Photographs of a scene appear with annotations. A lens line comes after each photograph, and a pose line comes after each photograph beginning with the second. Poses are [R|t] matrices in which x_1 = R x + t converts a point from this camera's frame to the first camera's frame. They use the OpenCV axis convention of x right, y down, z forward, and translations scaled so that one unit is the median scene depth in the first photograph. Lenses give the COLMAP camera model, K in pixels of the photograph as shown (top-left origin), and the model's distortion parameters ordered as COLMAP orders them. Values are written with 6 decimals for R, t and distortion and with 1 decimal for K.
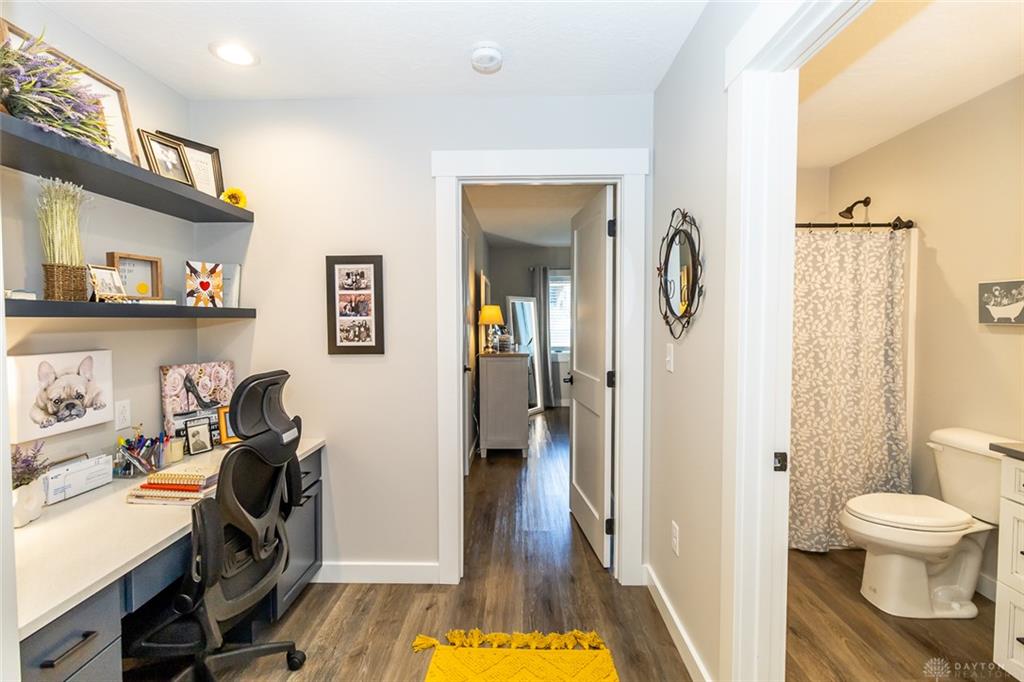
lens RADIAL K [[469.4, 0, 504.8], [0, 469.4, 338.1], [0, 0, 1]] dist [0.001639, -0.000848]
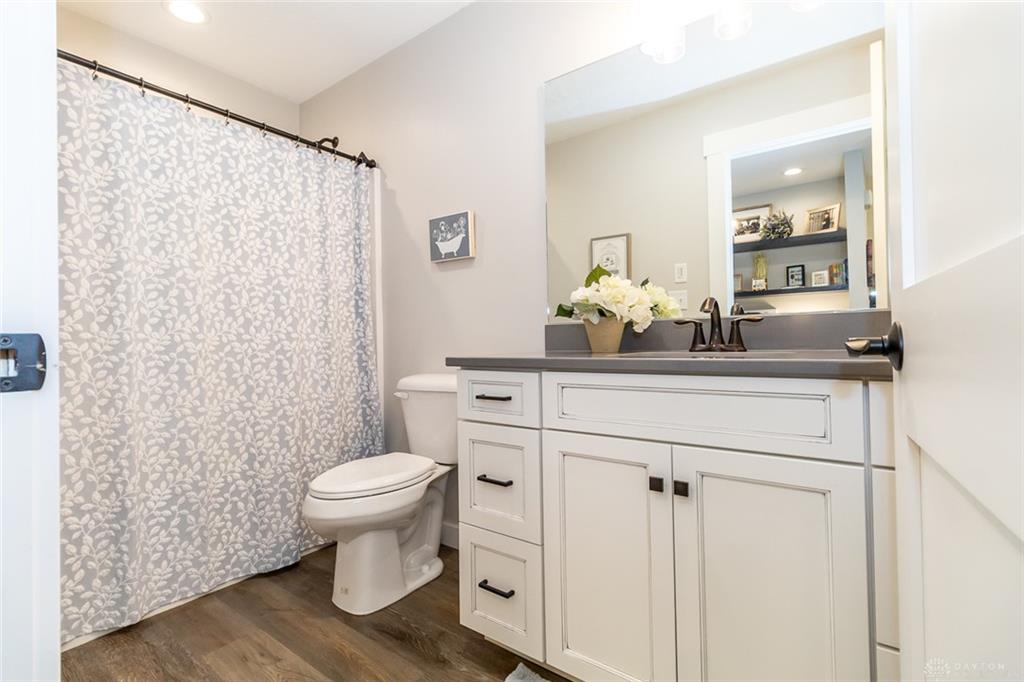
lens RADIAL K [[469.4, 0, 513.7], [0, 469.4, 338.9], [0, 0, 1]] dist [0.001639, -0.000848]
pose [[0.571821, 0.001359, 0.820377, 0.268365], [0.048612, 0.998185, -0.035537, 0.144565], [-0.818937, 0.060201, 0.570717, 0.272111]]
